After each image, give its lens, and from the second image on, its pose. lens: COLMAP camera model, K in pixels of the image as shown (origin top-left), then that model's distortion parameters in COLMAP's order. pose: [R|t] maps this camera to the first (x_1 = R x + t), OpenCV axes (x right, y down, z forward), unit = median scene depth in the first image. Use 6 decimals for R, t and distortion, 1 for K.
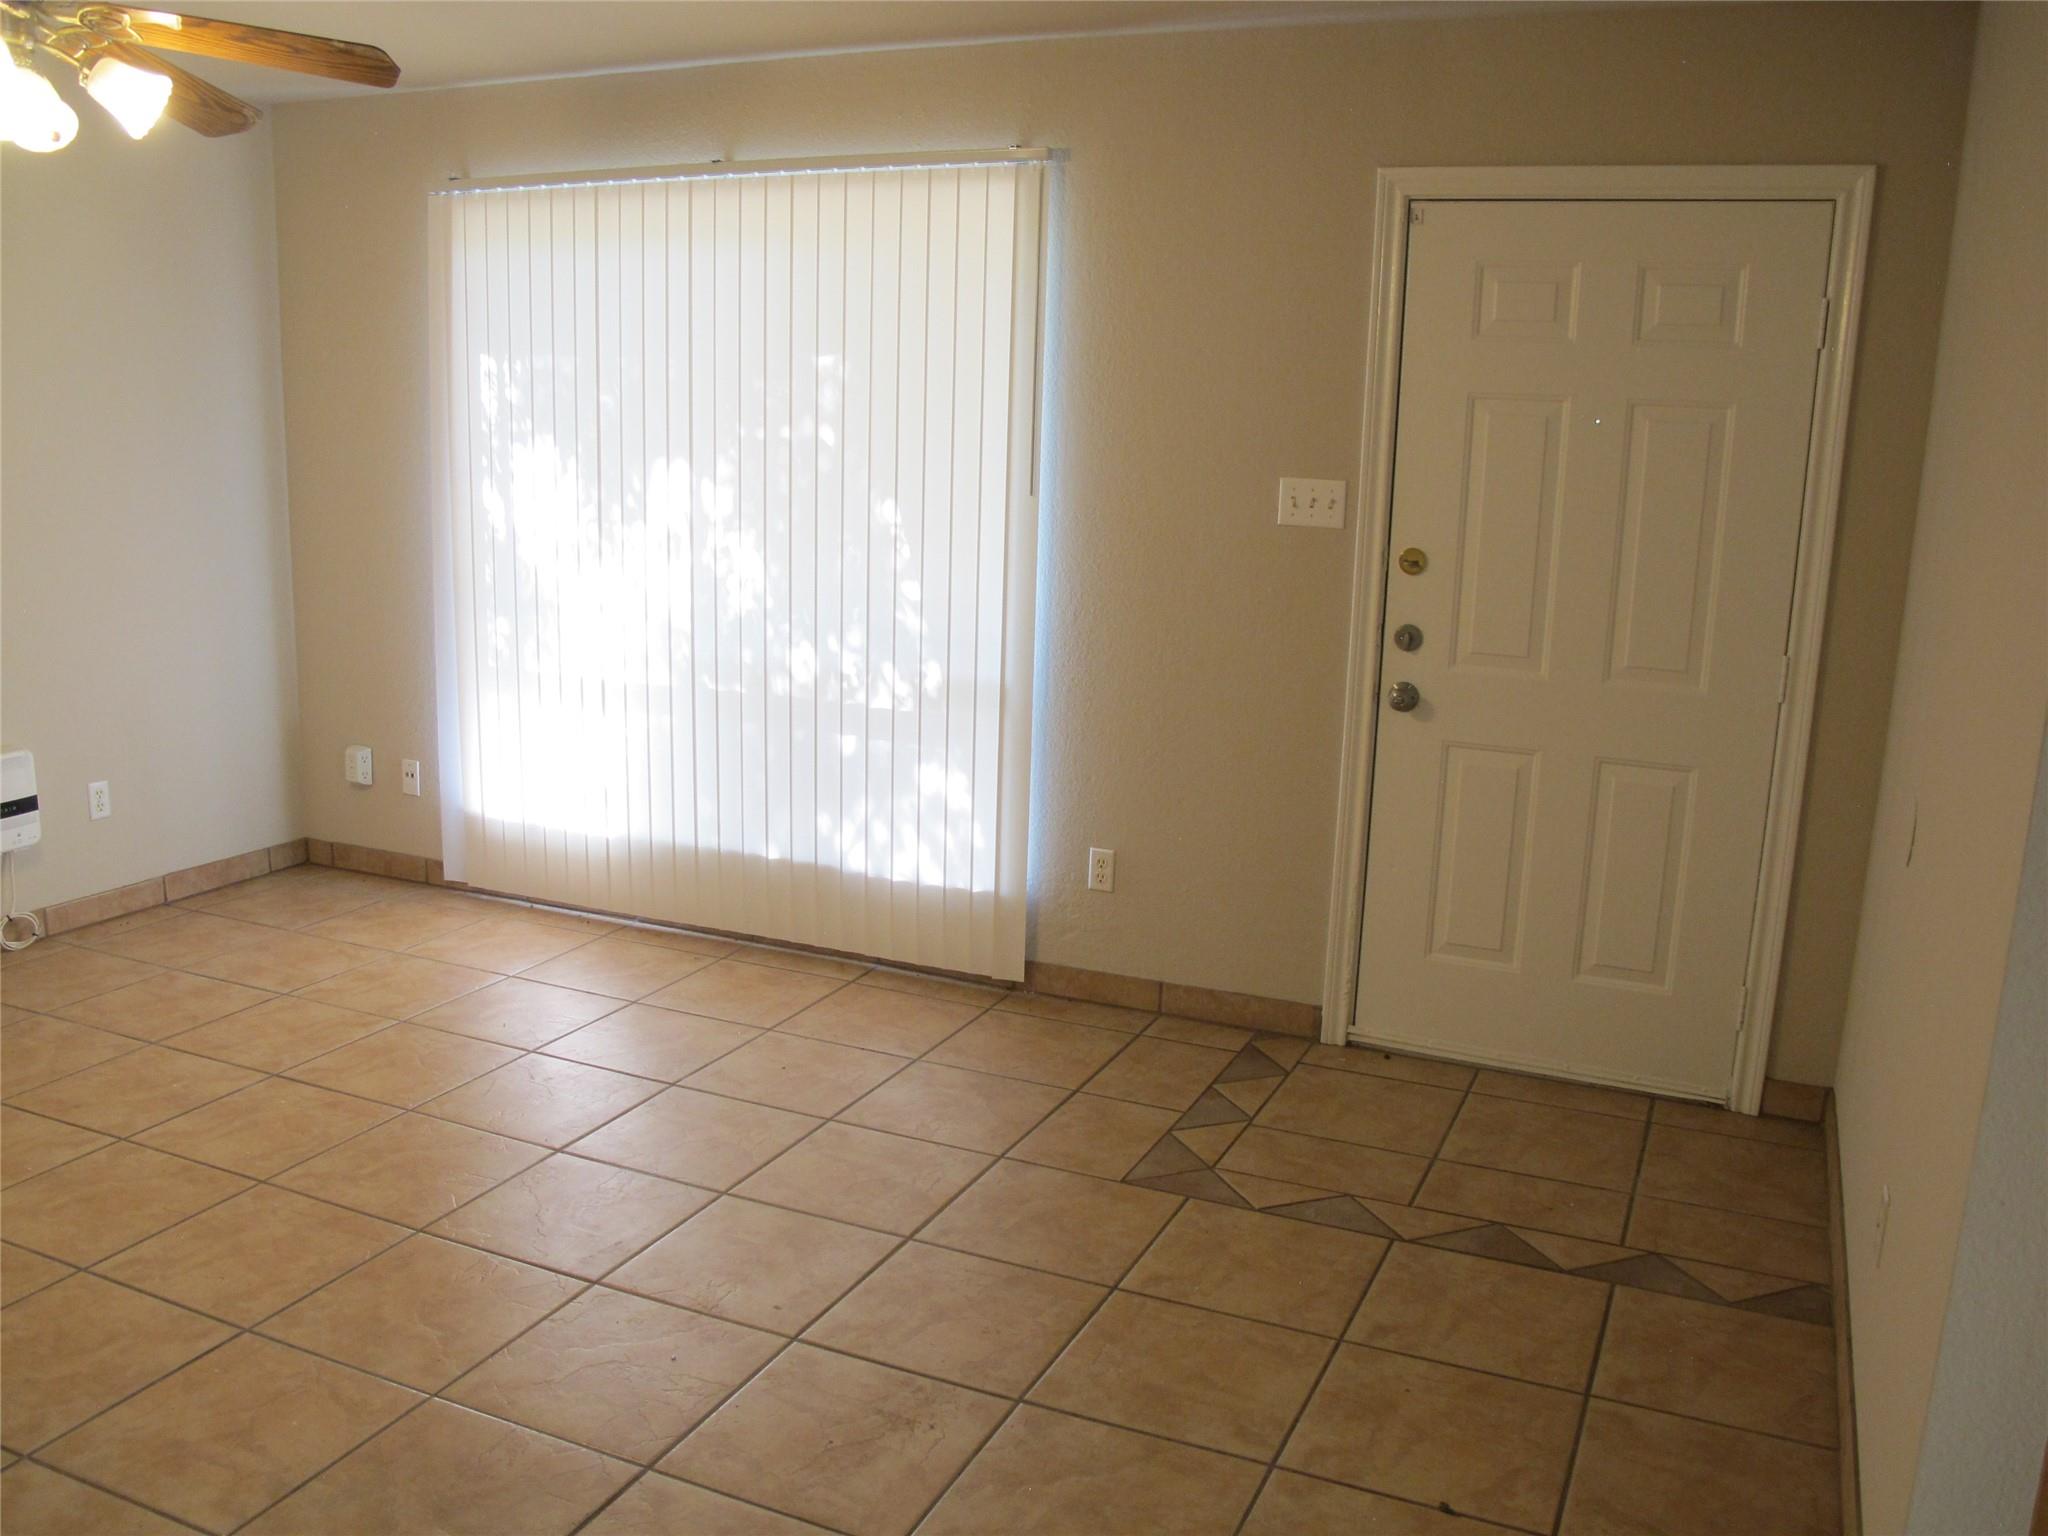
lens RADIAL K [[1712.2, 0, 1010.9], [0, 1712.2, 801.9], [0, 0, 1]] dist [-0.155639, 0.115964]
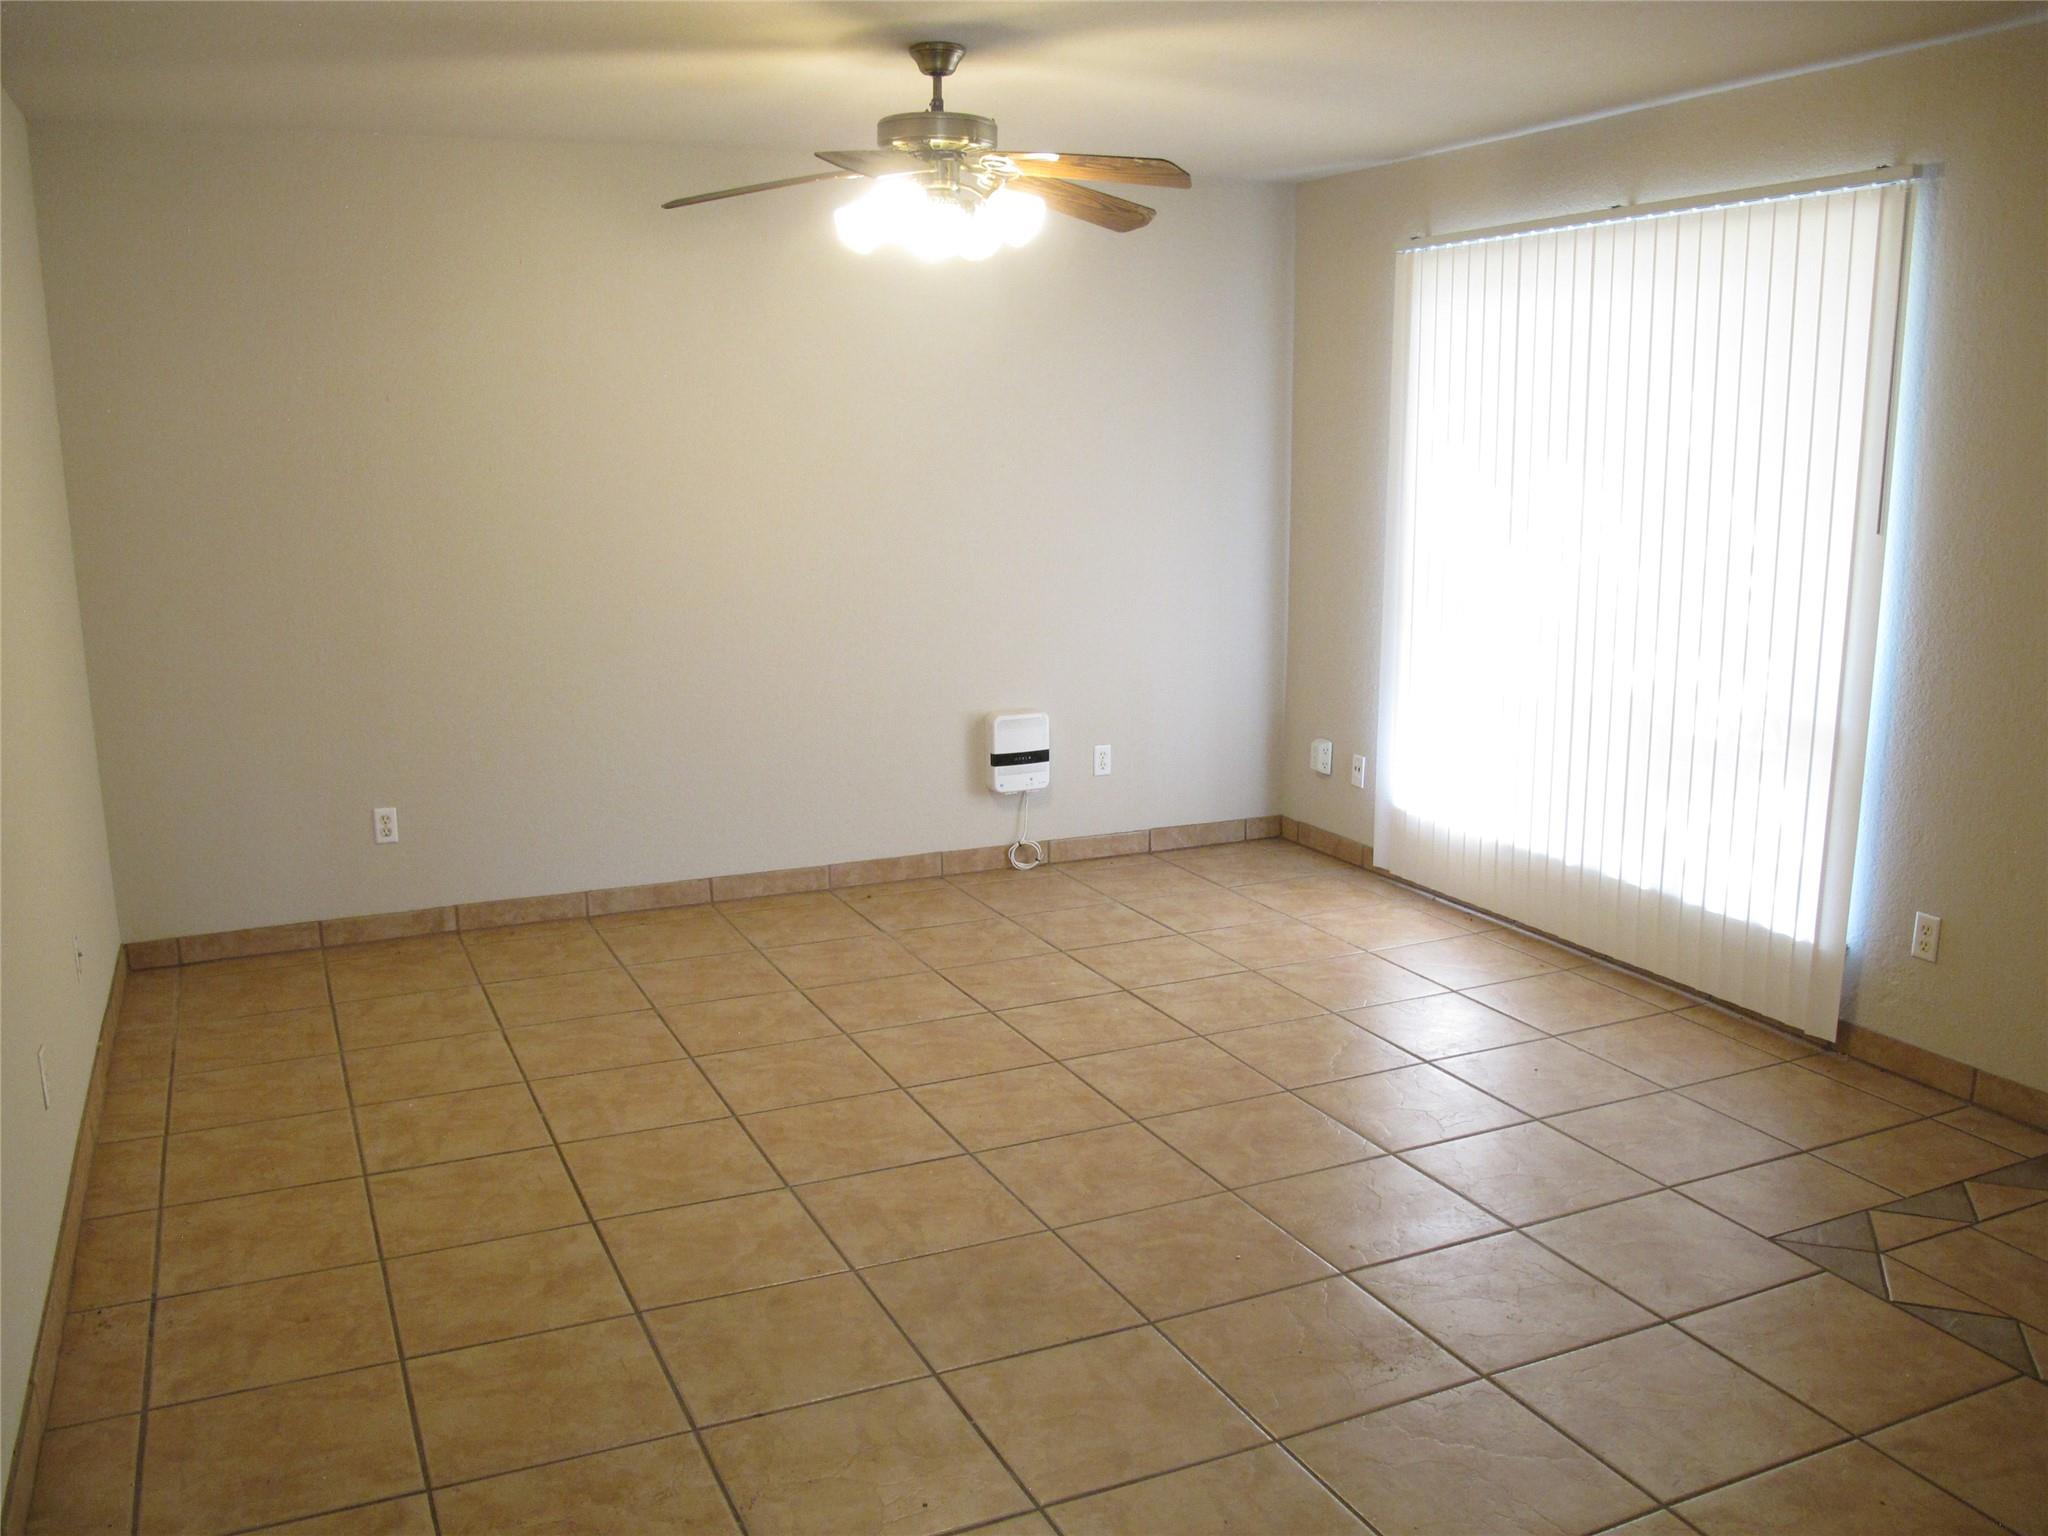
lens RADIAL K [[1712.2, 0, 1010.9], [0, 1712.2, 801.9], [0, 0, 1]] dist [-0.155639, 0.115964]
pose [[0.747875, 0.110652, -0.654553, 0.248100], [-0.121375, 0.992182, 0.029047, 0.001145], [0.652649, 0.057723, 0.755458, -0.006298]]
